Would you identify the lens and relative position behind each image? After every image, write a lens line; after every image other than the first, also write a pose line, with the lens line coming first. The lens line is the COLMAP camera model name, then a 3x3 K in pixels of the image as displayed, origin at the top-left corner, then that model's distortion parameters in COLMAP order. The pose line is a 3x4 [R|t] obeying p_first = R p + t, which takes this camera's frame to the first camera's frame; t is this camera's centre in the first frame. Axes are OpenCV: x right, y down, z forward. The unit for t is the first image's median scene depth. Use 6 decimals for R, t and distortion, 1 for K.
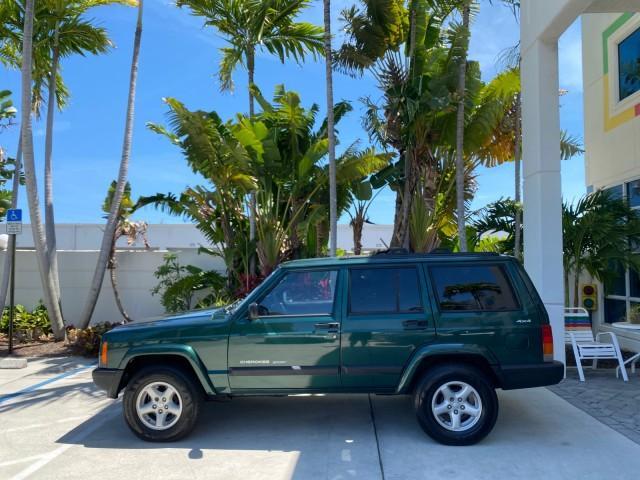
lens RADIAL K [[459.8, 0, 306.6], [0, 459.8, 242.6], [0, 0, 1]] dist [-0.000114, -0.003391]
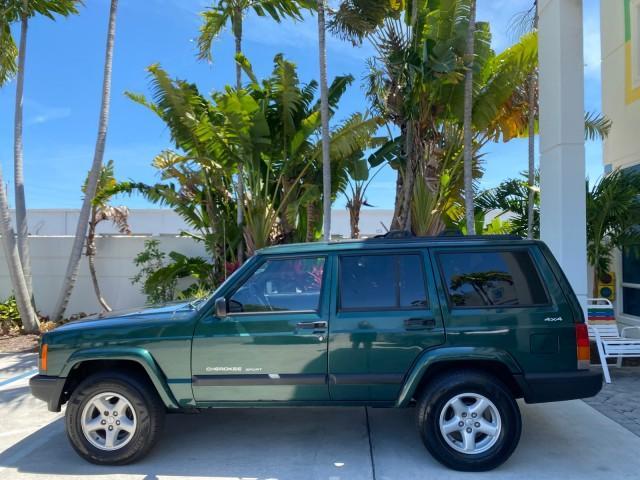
lens RADIAL K [[457.9, 0, 305.2], [0, 457.9, 237.2], [0, 0, 1]] dist [-0.006152, -0.001199]
pose [[0.999986, -0.001617, -0.005105, 0.023253], [0.001706, 0.999846, 0.017445, 0.006411], [0.005076, -0.017454, 0.999835, 0.117617]]
